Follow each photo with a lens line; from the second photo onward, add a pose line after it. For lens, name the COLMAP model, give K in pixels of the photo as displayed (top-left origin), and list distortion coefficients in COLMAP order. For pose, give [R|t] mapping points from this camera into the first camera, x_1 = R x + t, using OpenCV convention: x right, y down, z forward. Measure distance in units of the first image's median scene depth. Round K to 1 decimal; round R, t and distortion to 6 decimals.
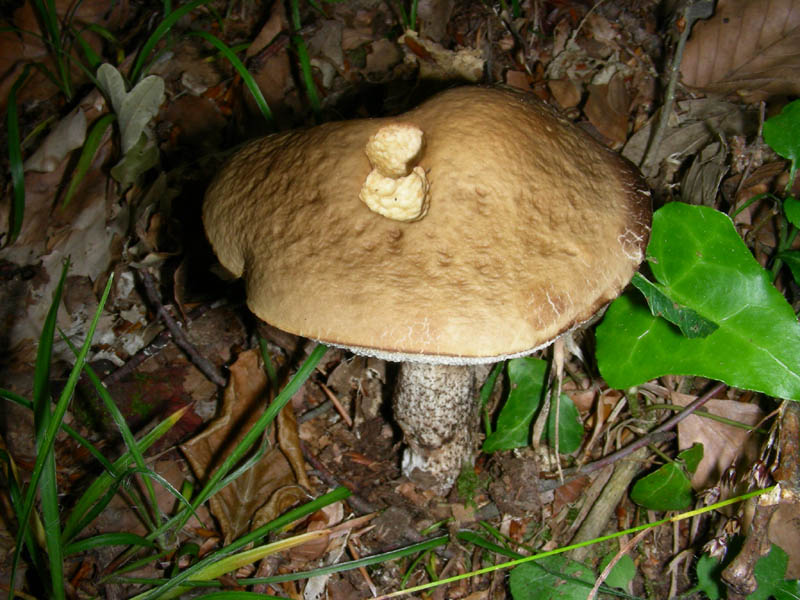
lens RADIAL K [[890.9, 0, 398.2], [0, 890.9, 298.4], [0, 0, 1]] dist [-0.199014, 0.000000]
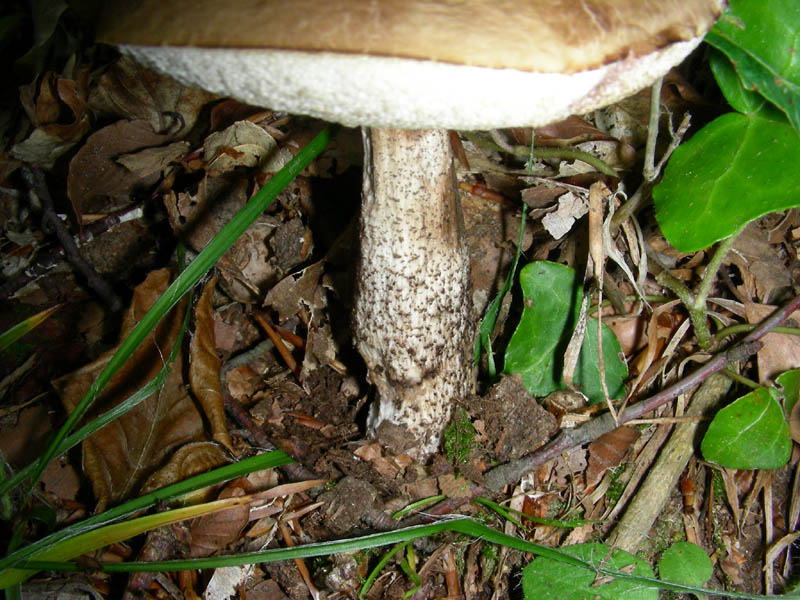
lens RADIAL K [[890.9, 0, 404.7], [0, 890.9, 301.8], [0, 0, 1]] dist [-0.199014, 0.000000]
pose [[0.999903, 0.013266, -0.004174, 0.037846], [-0.013684, 0.992042, -0.125165, 0.190176], [0.002480, 0.125210, 0.992127, 0.314206]]
